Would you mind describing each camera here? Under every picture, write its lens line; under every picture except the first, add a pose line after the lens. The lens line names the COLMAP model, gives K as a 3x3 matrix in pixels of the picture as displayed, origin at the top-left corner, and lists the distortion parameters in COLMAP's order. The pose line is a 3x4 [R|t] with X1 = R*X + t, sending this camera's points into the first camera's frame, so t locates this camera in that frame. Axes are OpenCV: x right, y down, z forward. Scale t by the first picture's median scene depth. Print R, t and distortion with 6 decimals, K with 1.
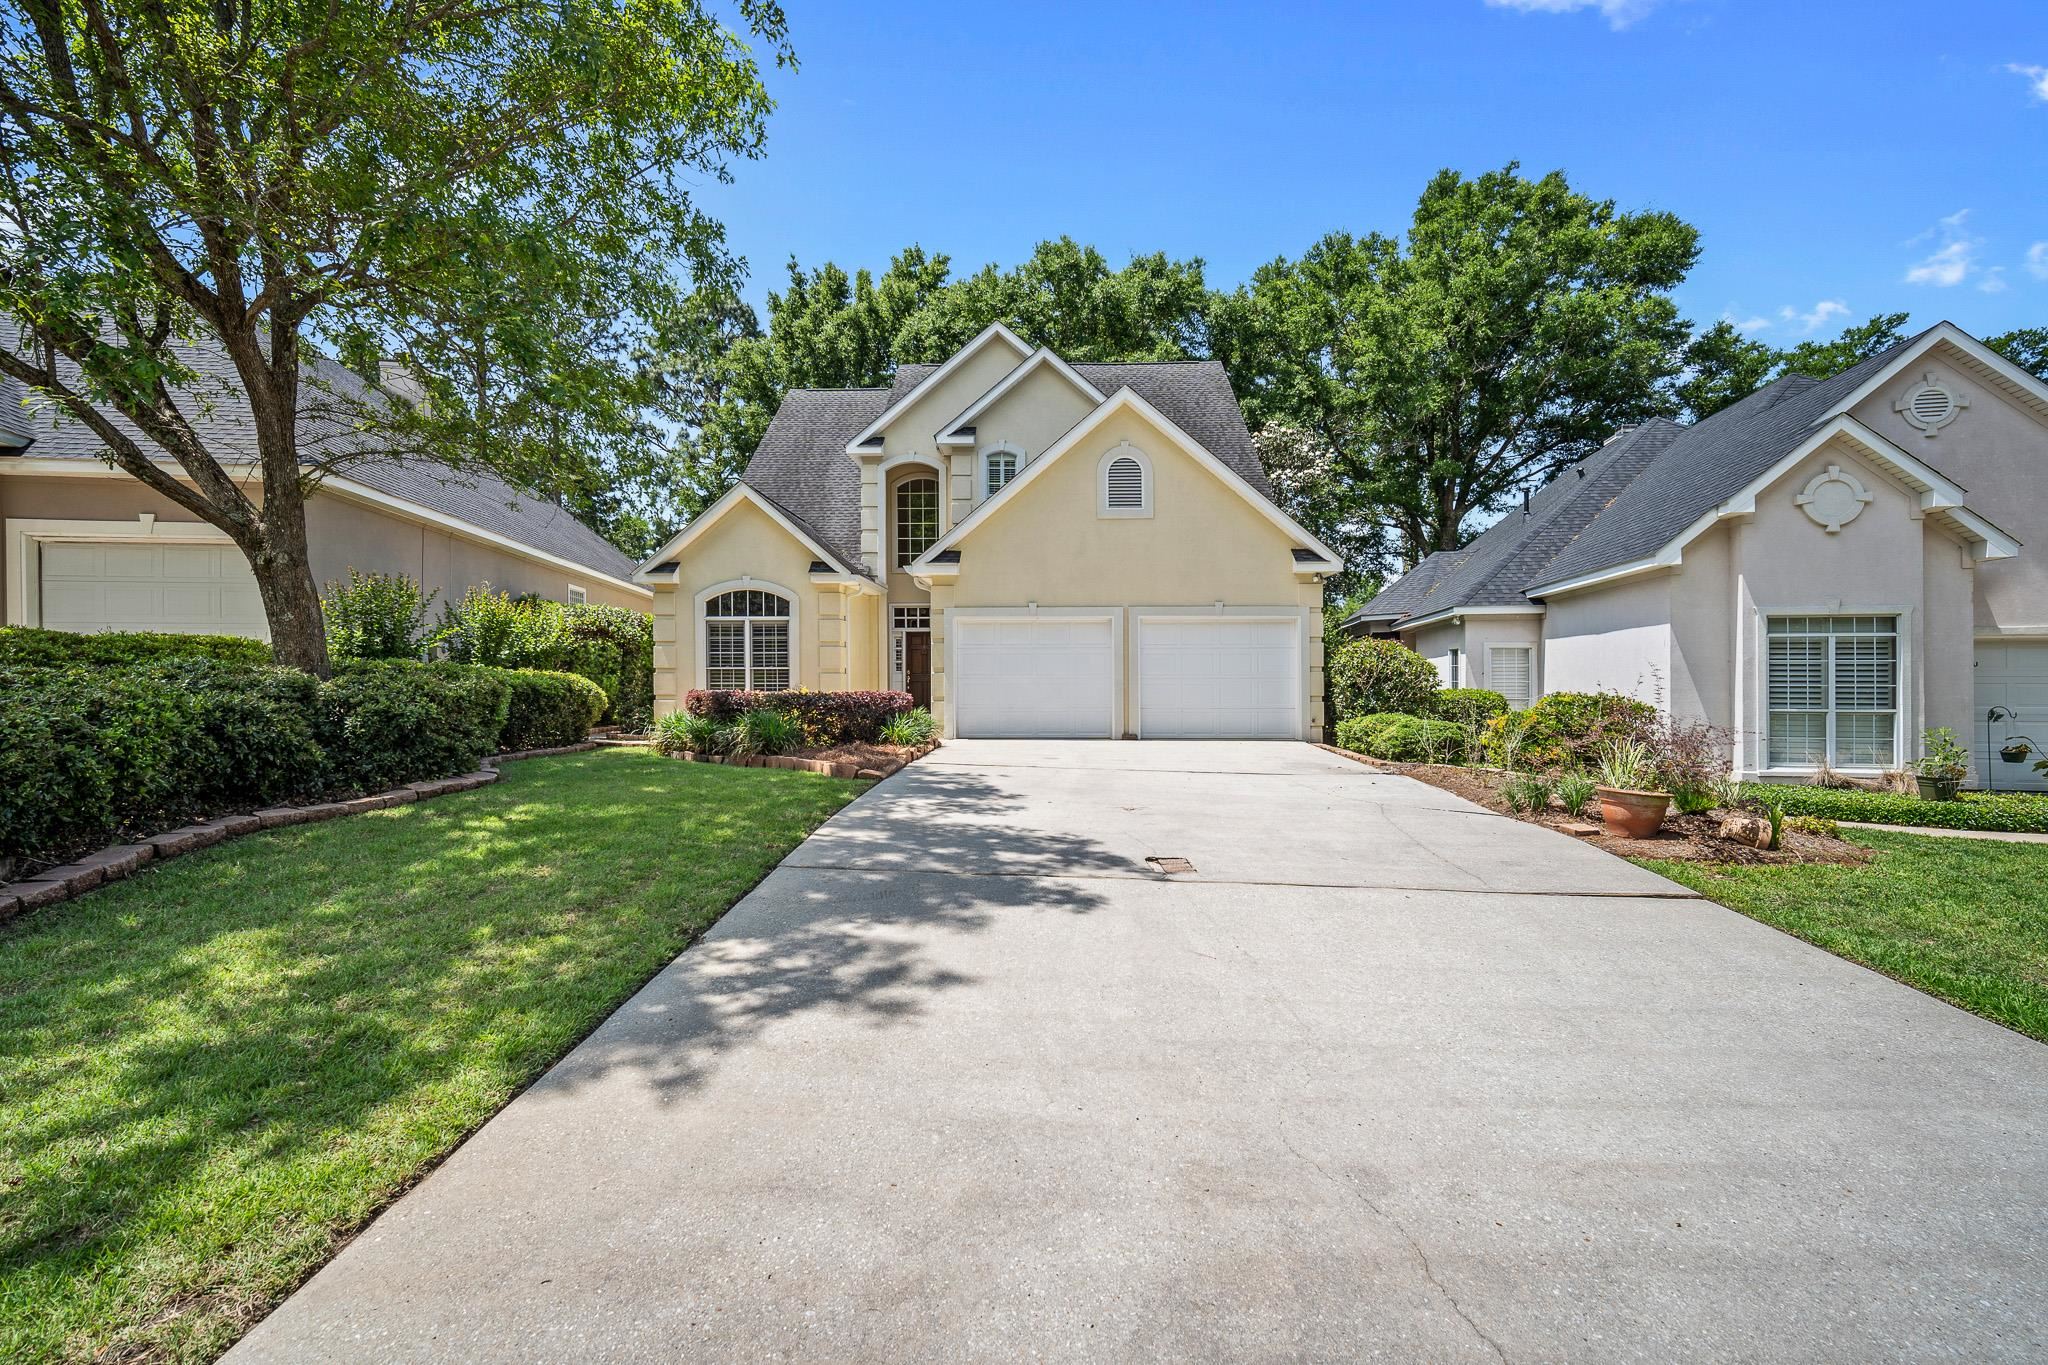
lens RADIAL K [[897.8, 0, 1046.7], [0, 897.8, 688.9], [0, 0, 1]] dist [-0.010309, 0.001772]
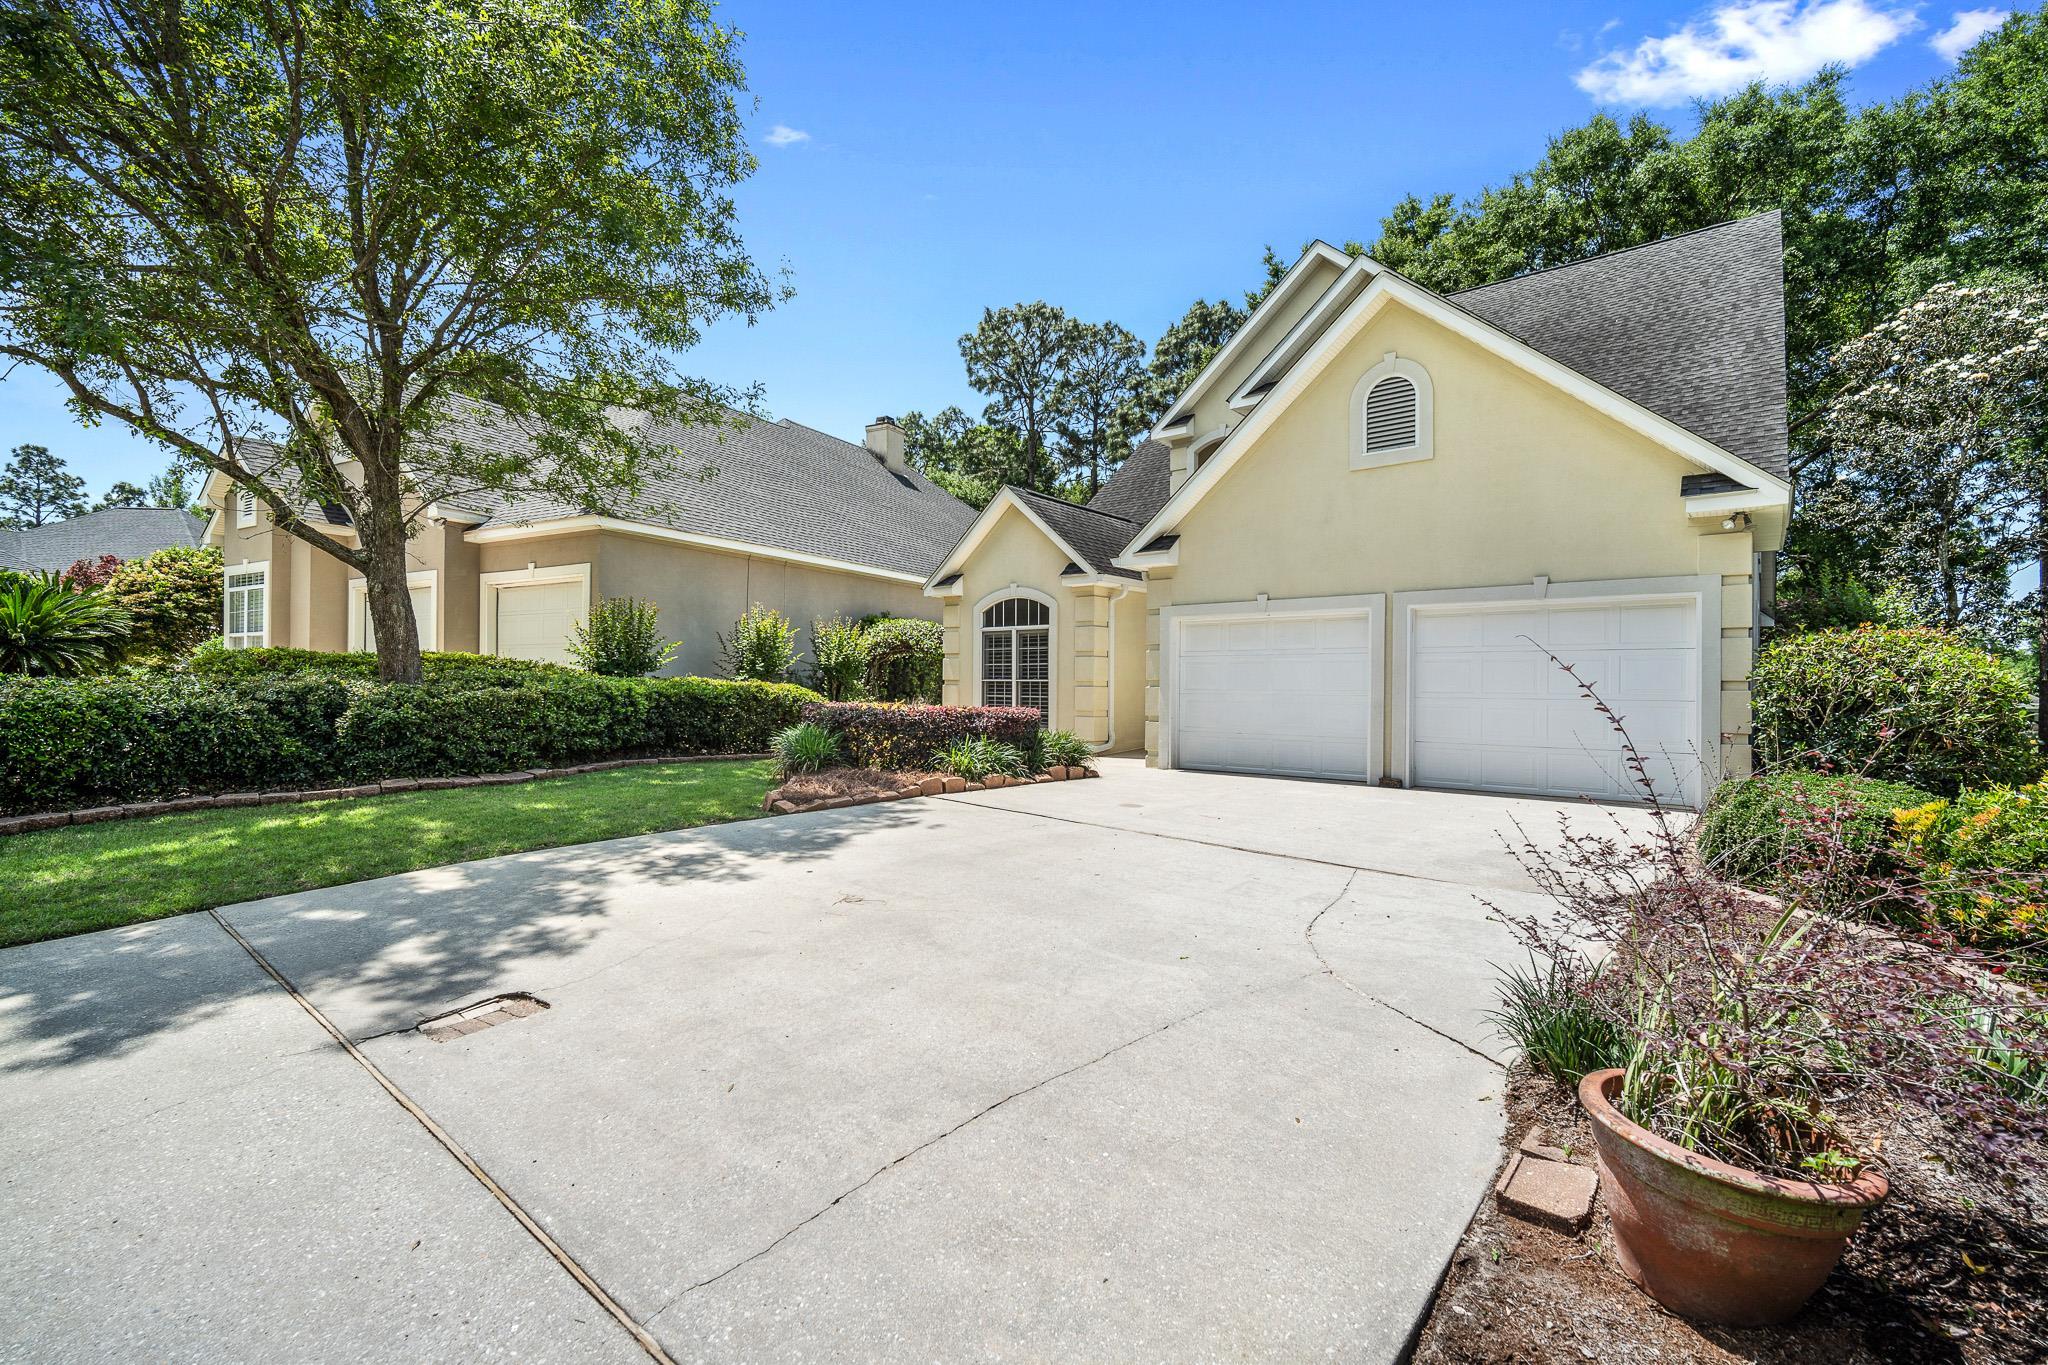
lens RADIAL K [[897.8, 0, 1019.7], [0, 897.8, 686.5], [0, 0, 1]] dist [-0.010309, 0.001772]
pose [[0.781165, 0.007928, -0.624275, 0.242803], [-0.018908, 0.999761, -0.010964, -0.005577], [0.624039, 0.020368, 0.781128, 0.236667]]
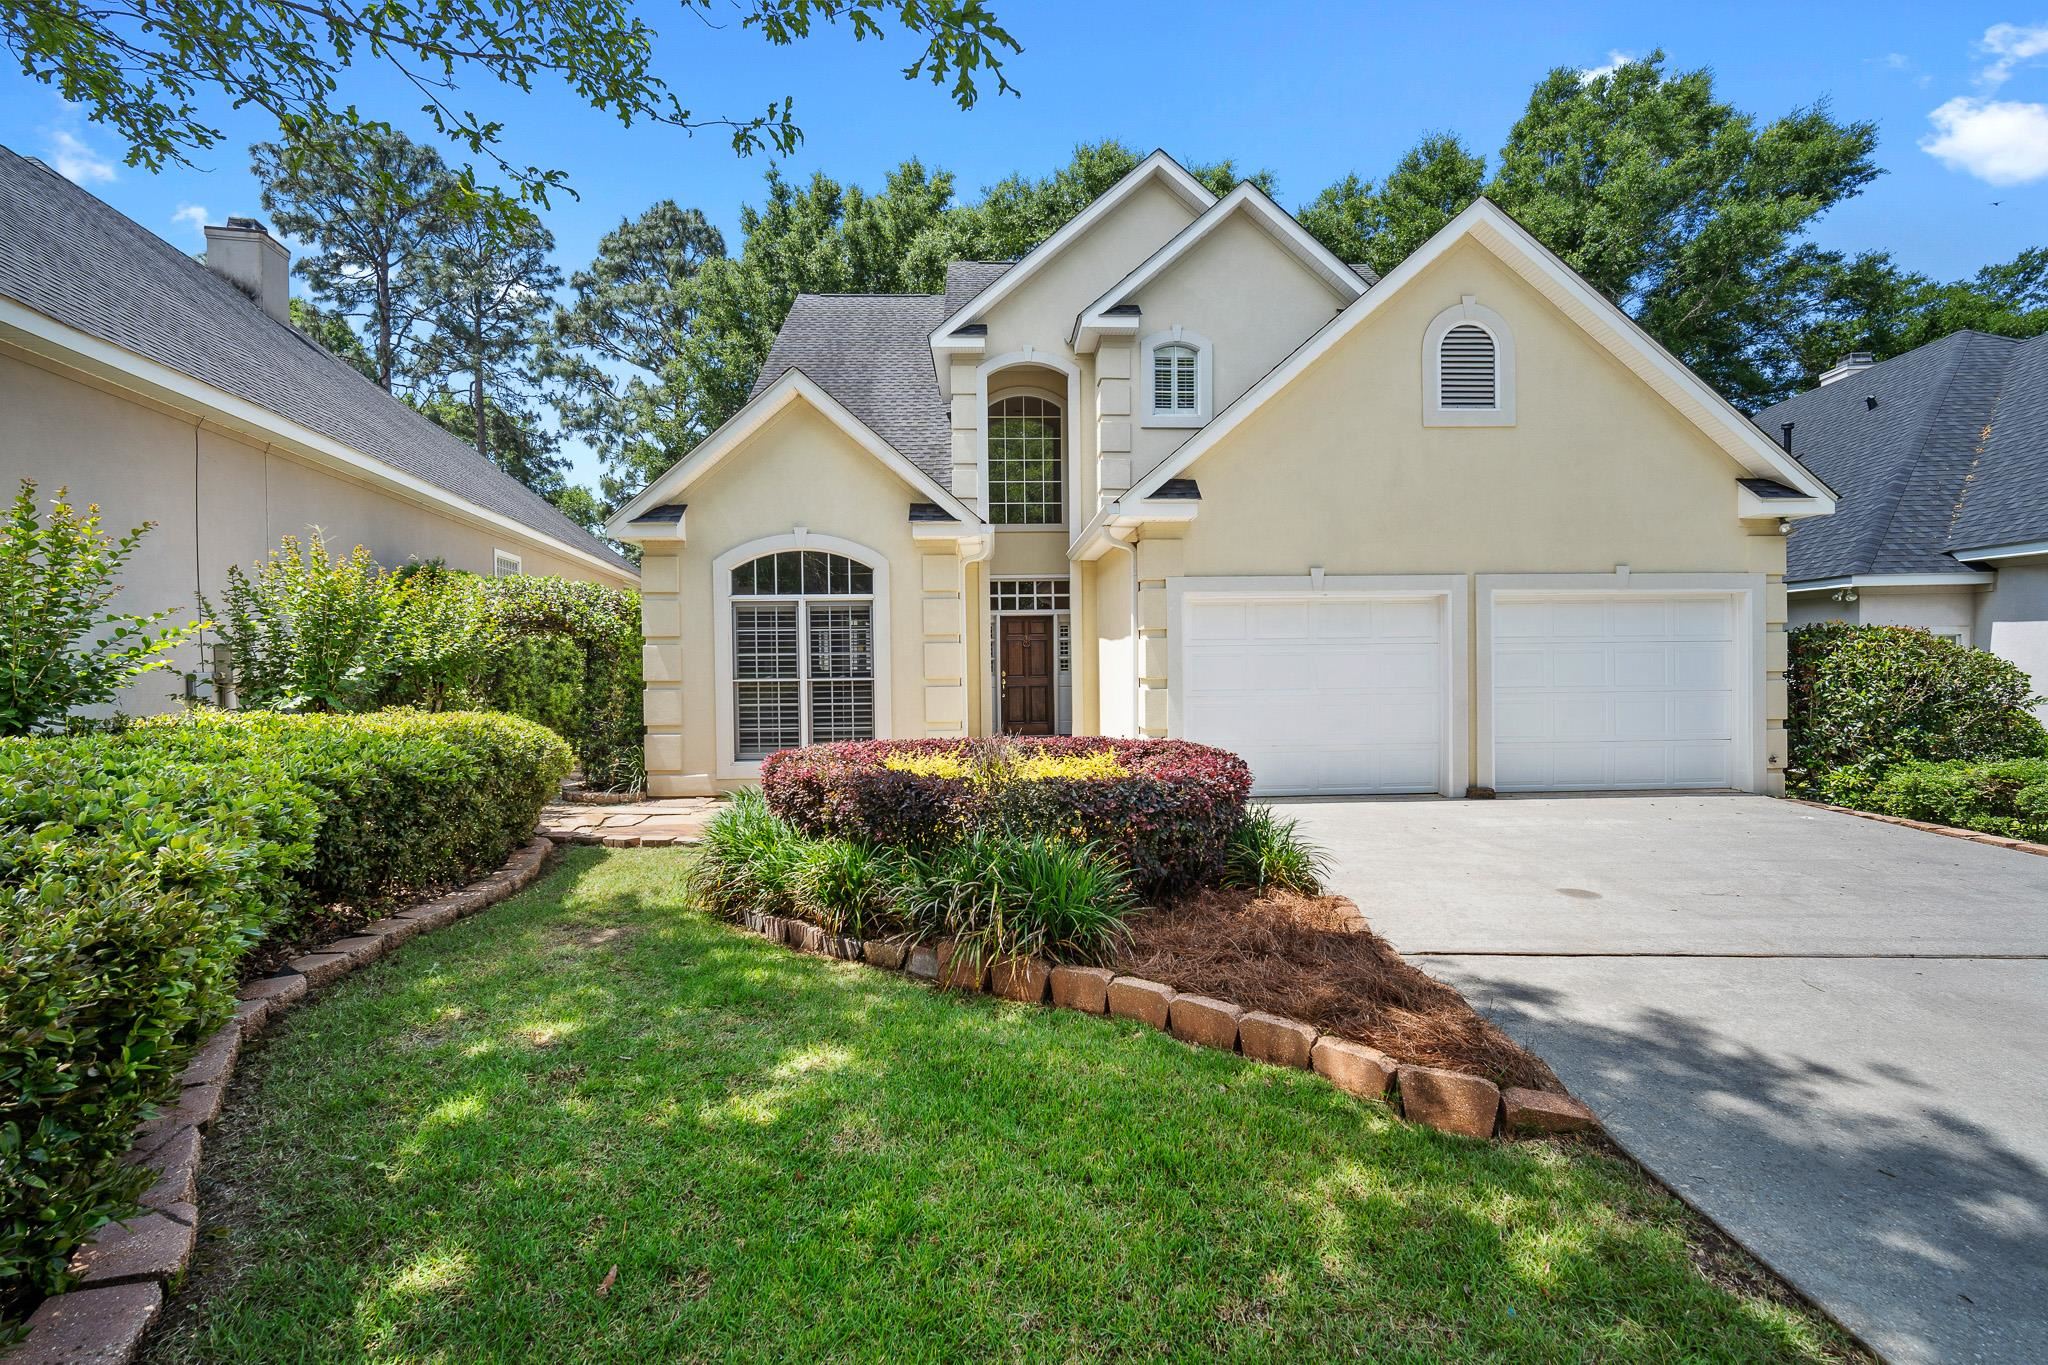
lens RADIAL K [[897.8, 0, 1061.9], [0, 897.8, 668.9], [0, 0, 1]] dist [-0.010309, 0.001772]
pose [[0.997358, -0.011395, 0.071738, -0.185063], [0.011292, 0.999935, 0.001846, -0.027146], [-0.071755, -0.001031, 0.997422, 0.349551]]
